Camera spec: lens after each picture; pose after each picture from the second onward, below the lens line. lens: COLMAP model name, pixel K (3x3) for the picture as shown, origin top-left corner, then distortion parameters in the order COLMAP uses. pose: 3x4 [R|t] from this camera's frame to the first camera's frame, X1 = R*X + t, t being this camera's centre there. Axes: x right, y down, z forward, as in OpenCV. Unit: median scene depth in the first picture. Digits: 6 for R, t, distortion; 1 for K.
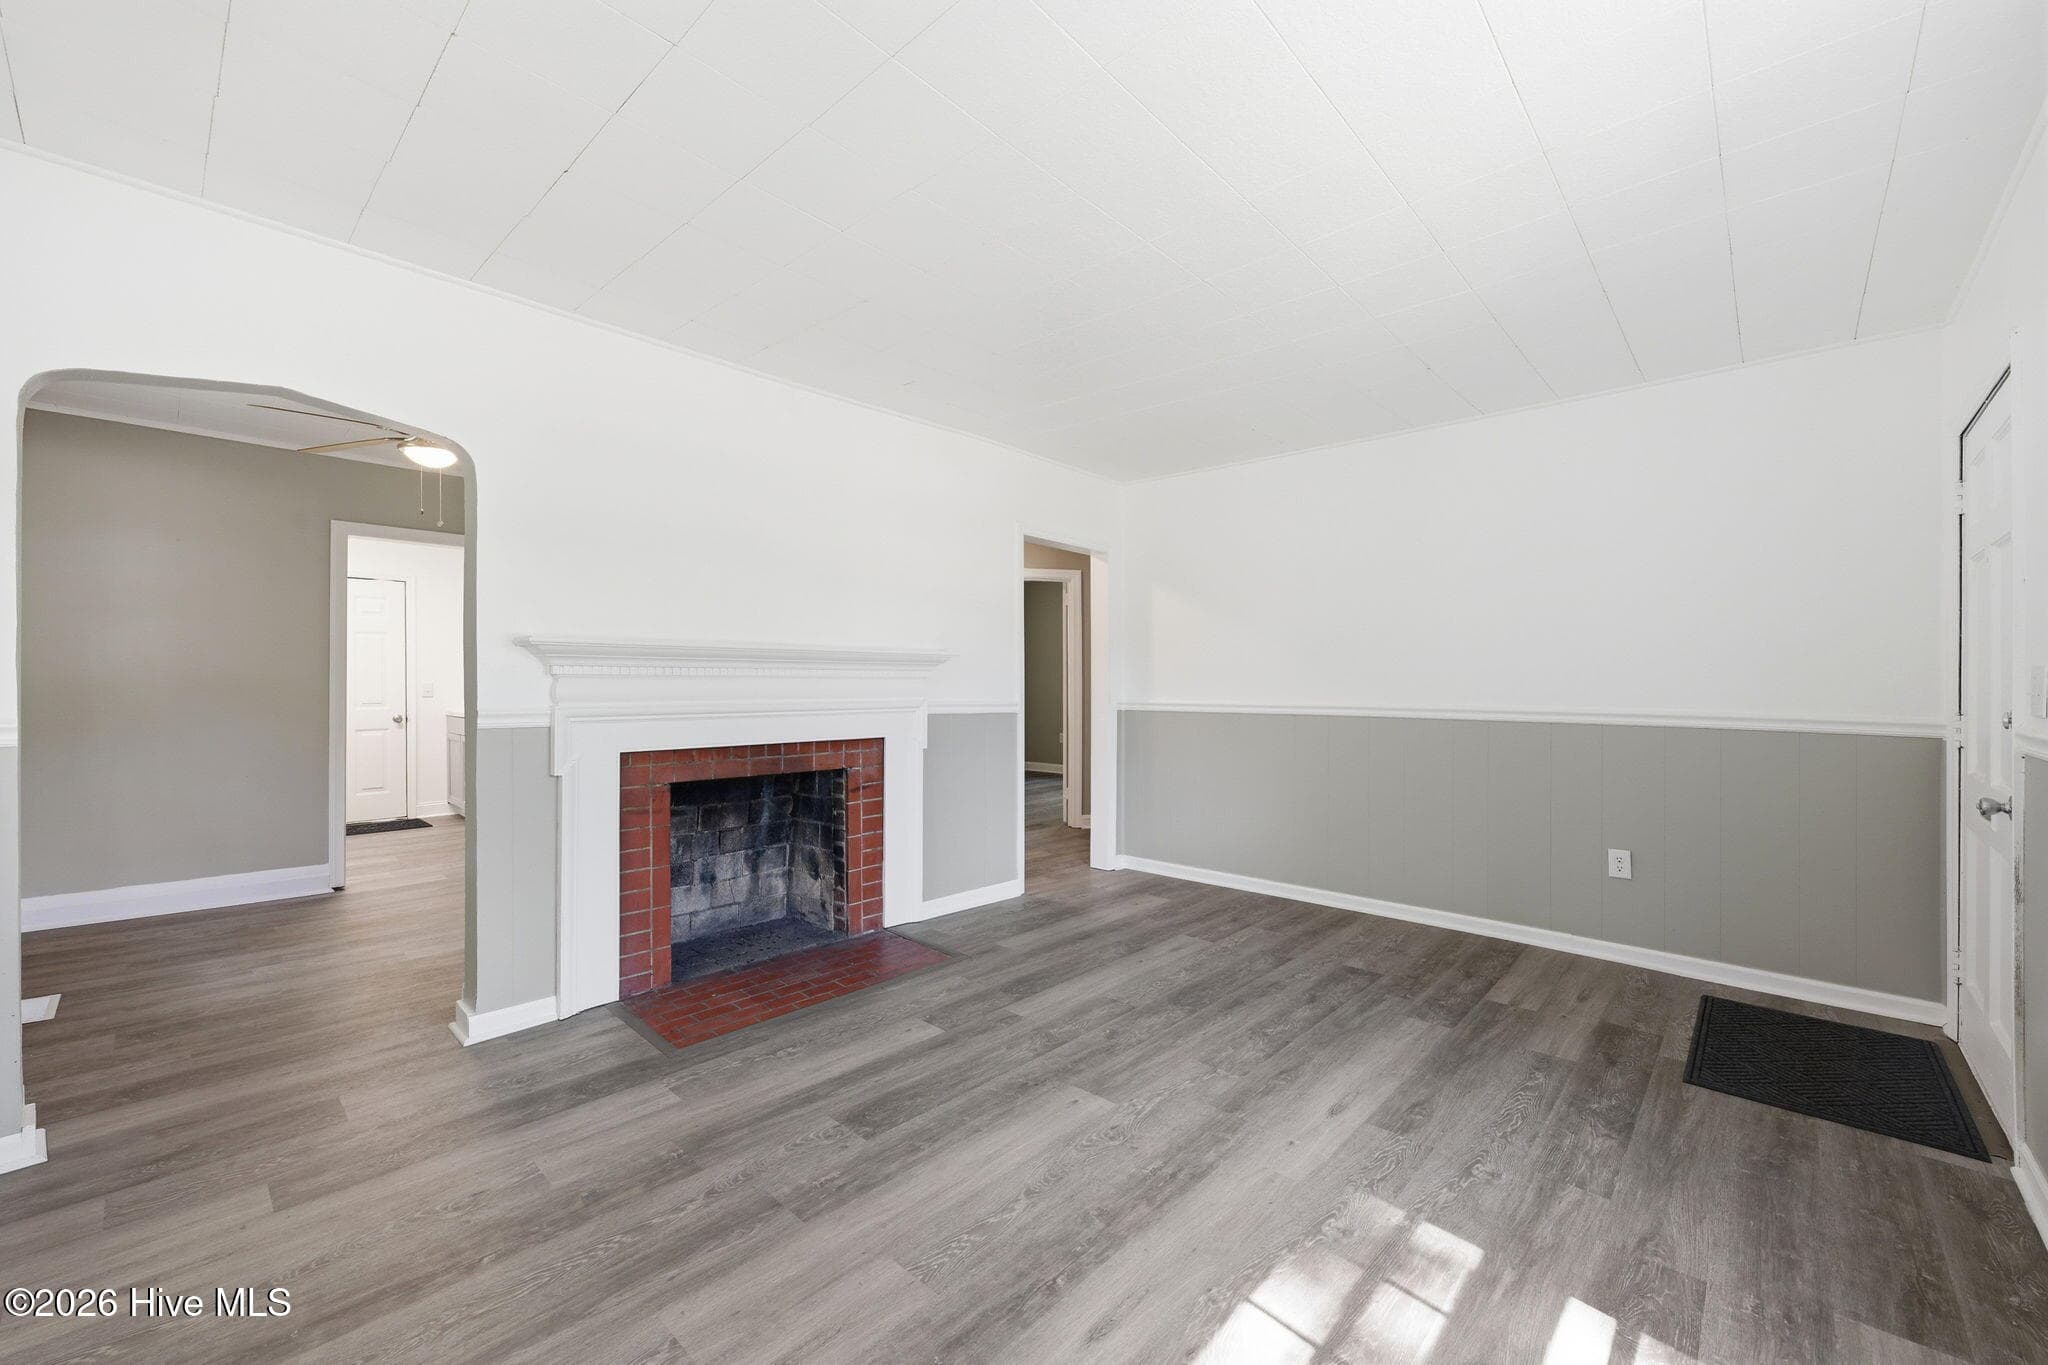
lens RADIAL K [[810.1, 0, 1017.6], [0, 810.1, 678.1], [0, 0, 1]] dist [-0.012252, 0.001747]
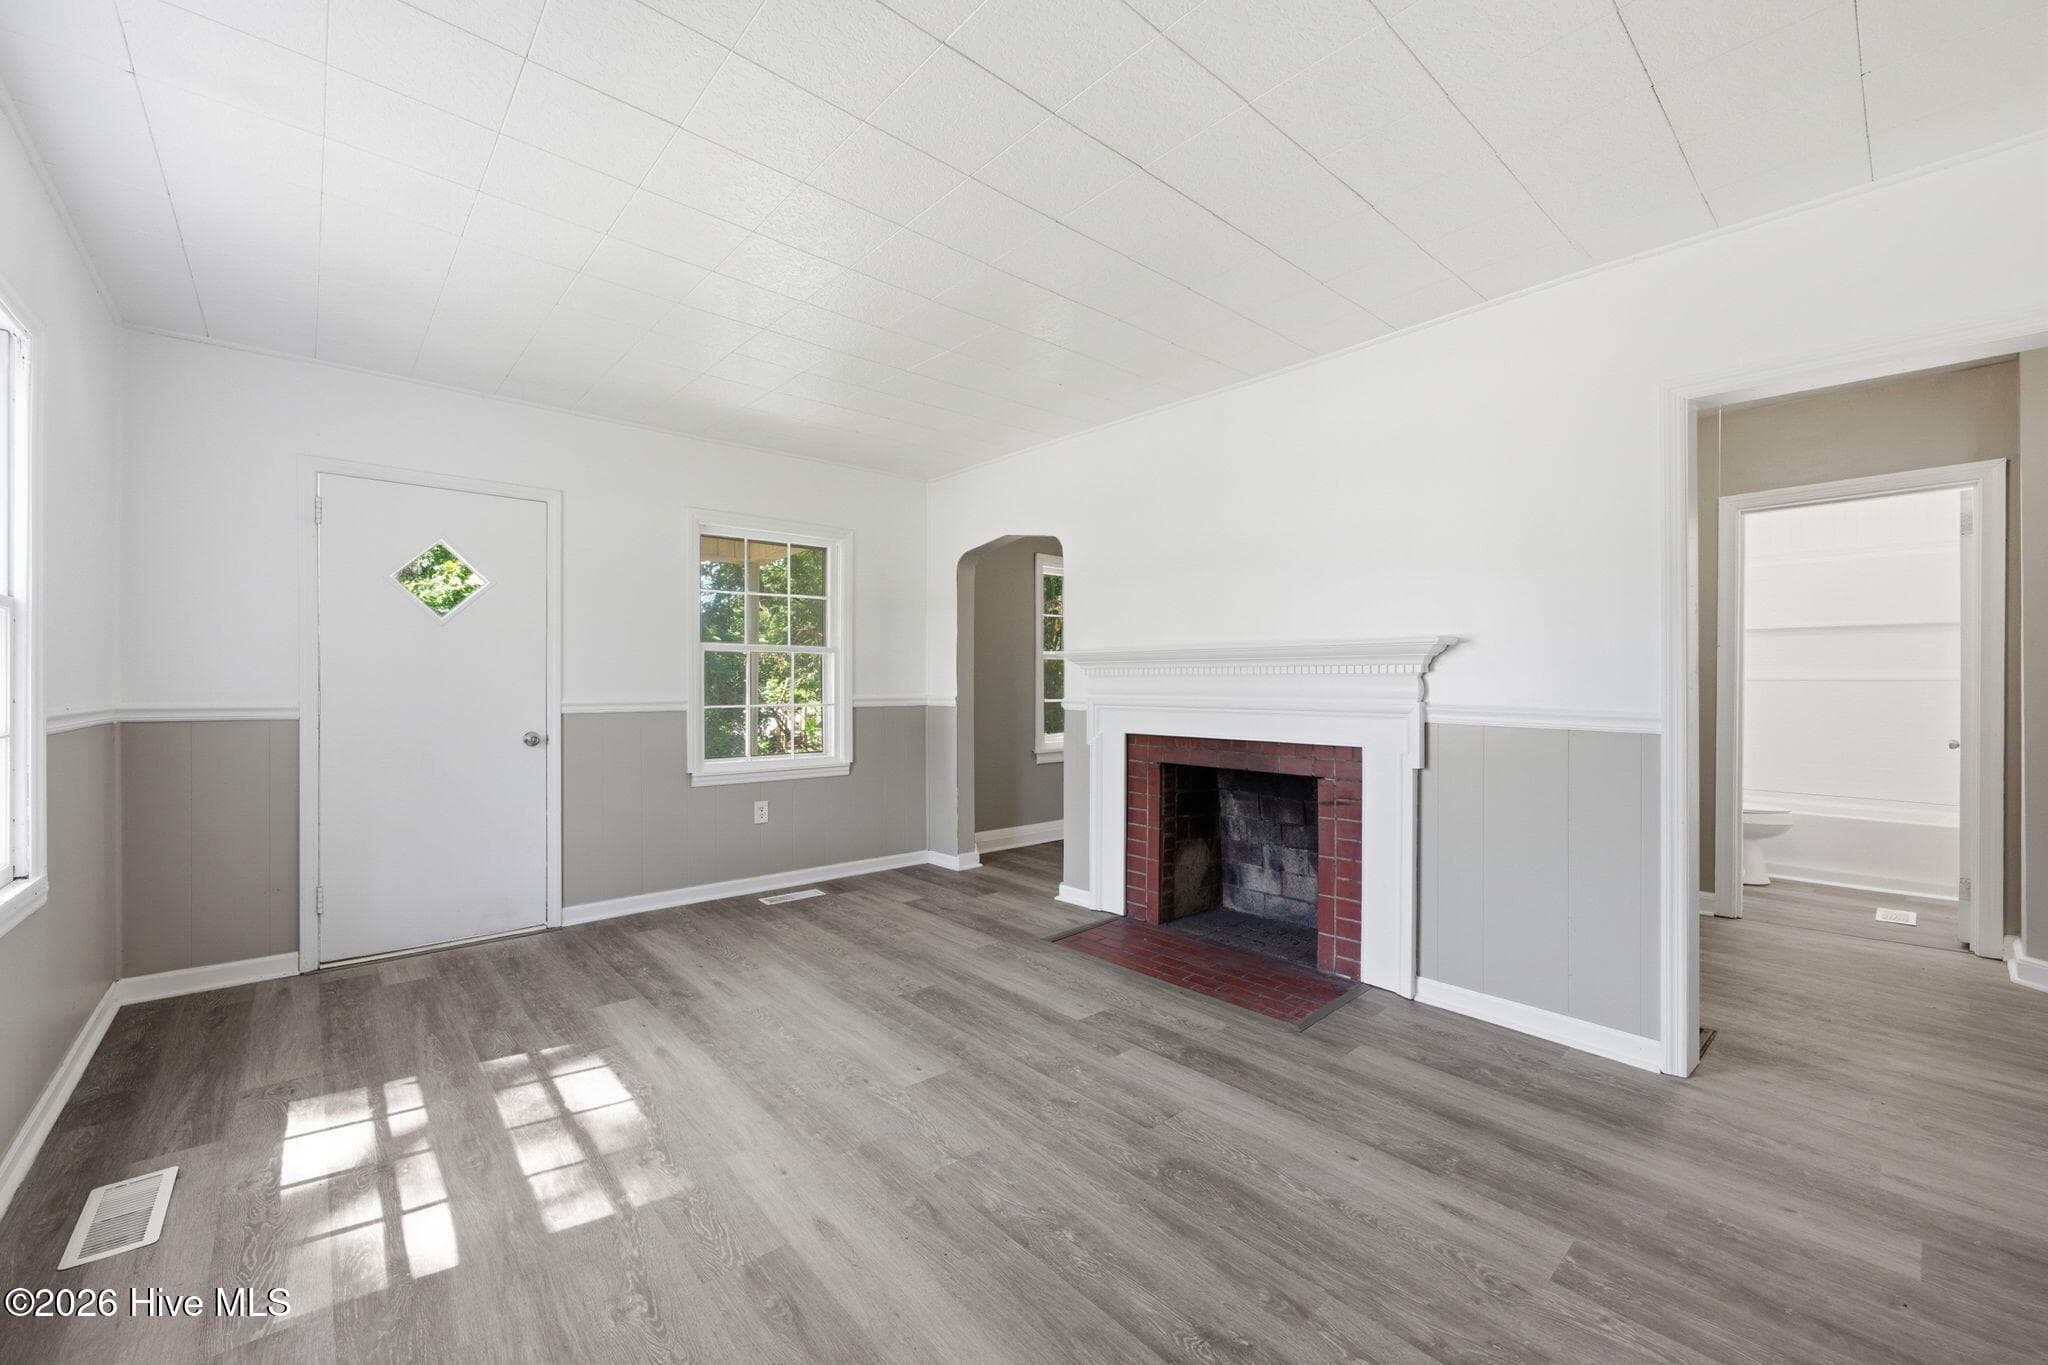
lens RADIAL K [[810.1, 0, 1028.4], [0, 810.1, 690.9], [0, 0, 1]] dist [-0.012252, 0.001747]
pose [[-0.091517, 0.003418, -0.995798, 0.977600], [0.005922, 0.999978, 0.002888, 0.018748], [0.995786, -0.005633, -0.091535, 1.083965]]
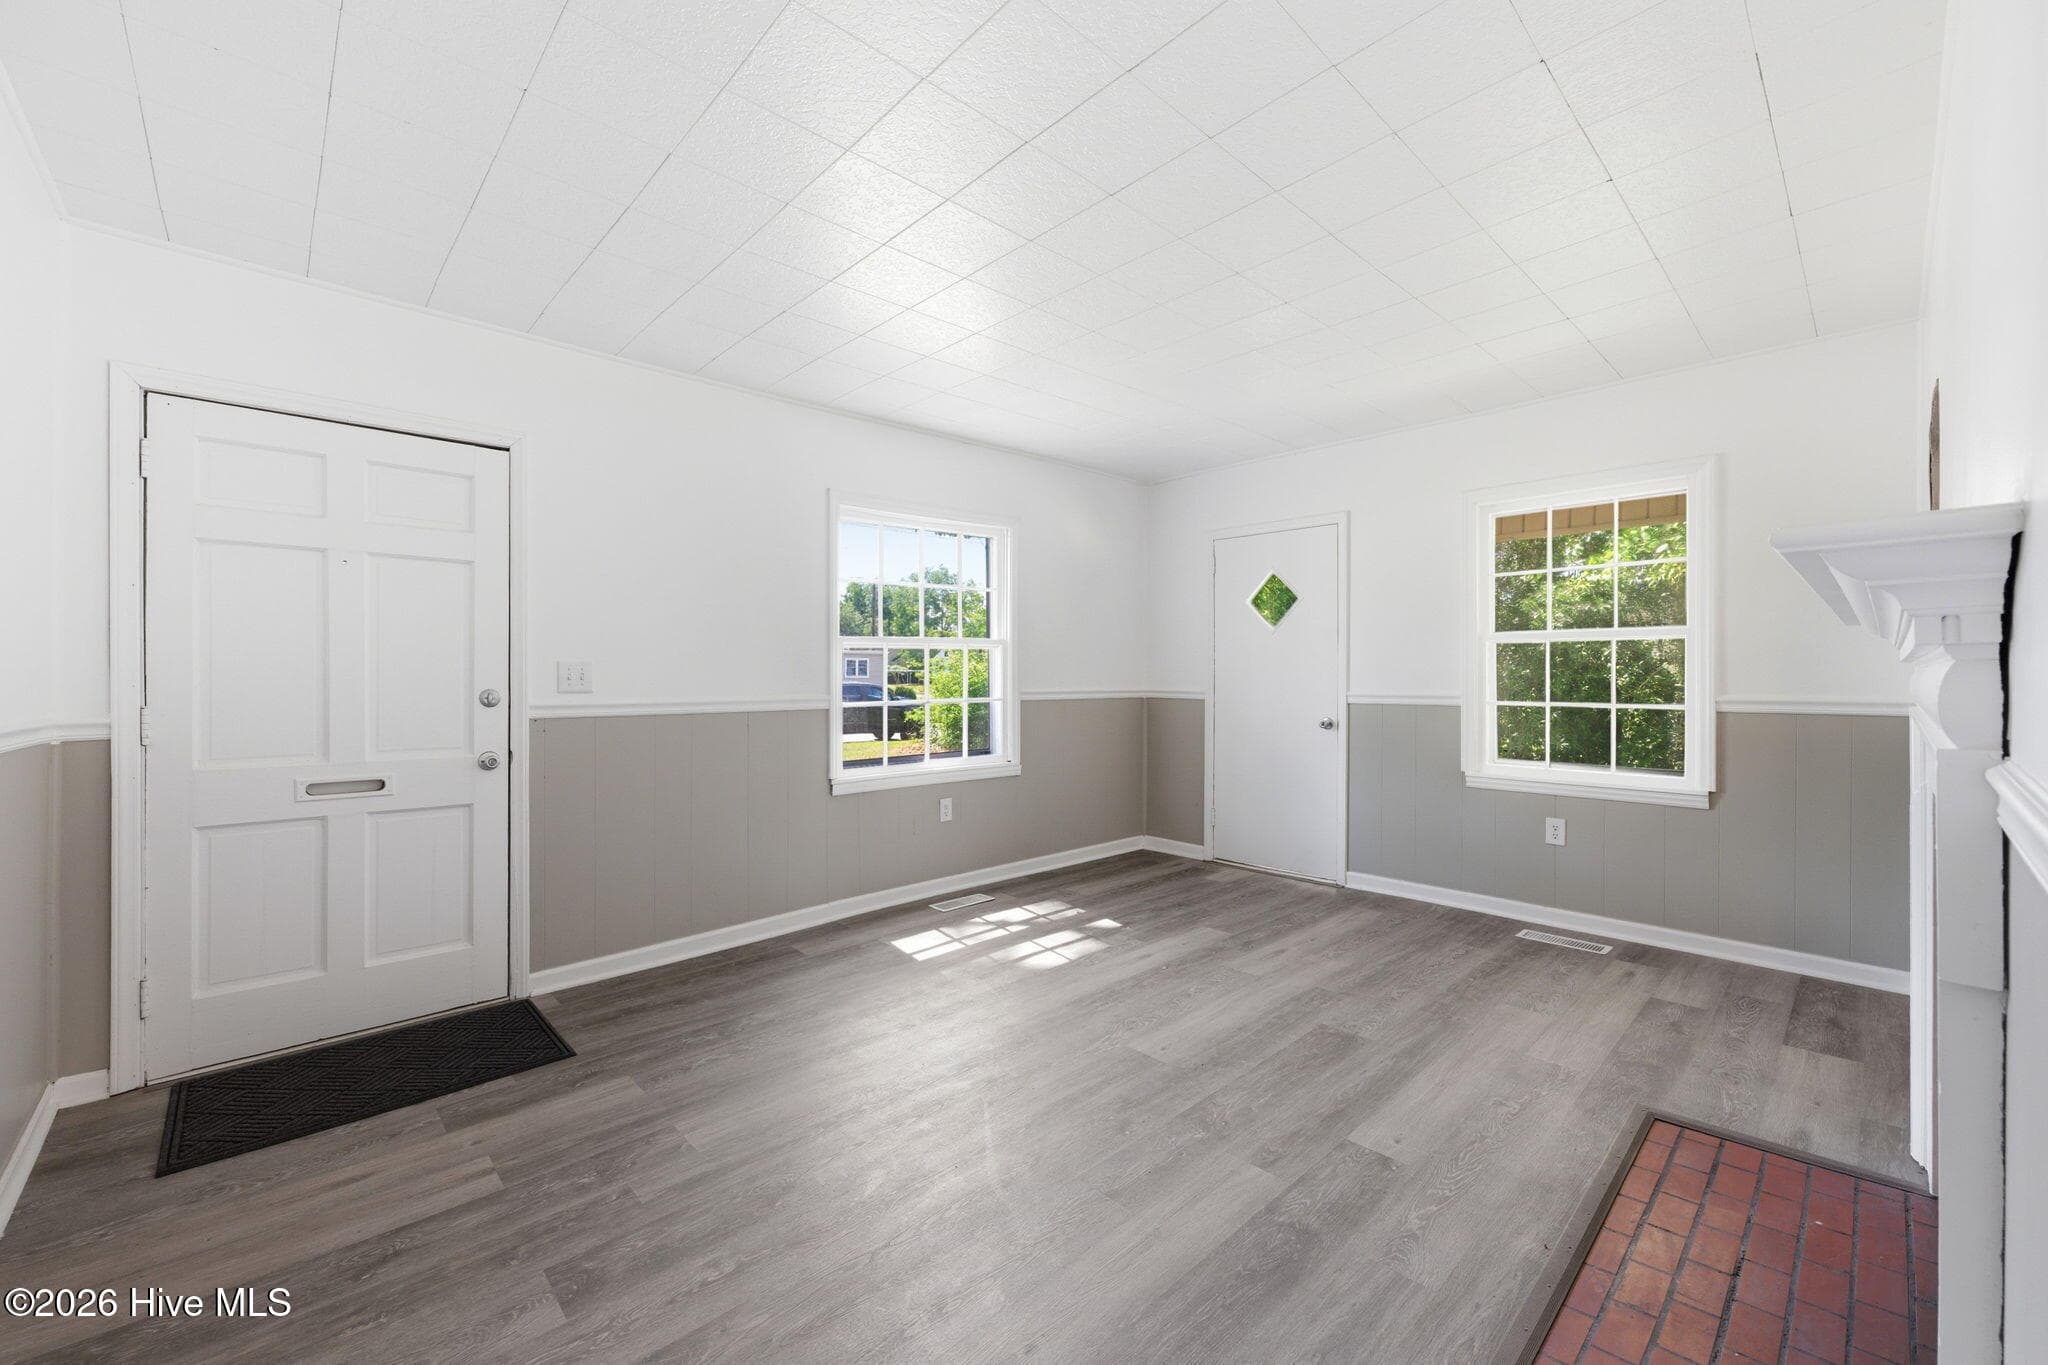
lens RADIAL K [[810.1, 0, 1014.4], [0, 810.1, 677.6], [0, 0, 1]] dist [-0.012252, 0.001747]
pose [[-0.997307, -0.002326, 0.073300, 0.171494], [-0.002652, 0.999987, -0.004357, 0.014497], [-0.073289, -0.004540, -0.997300, 1.855069]]
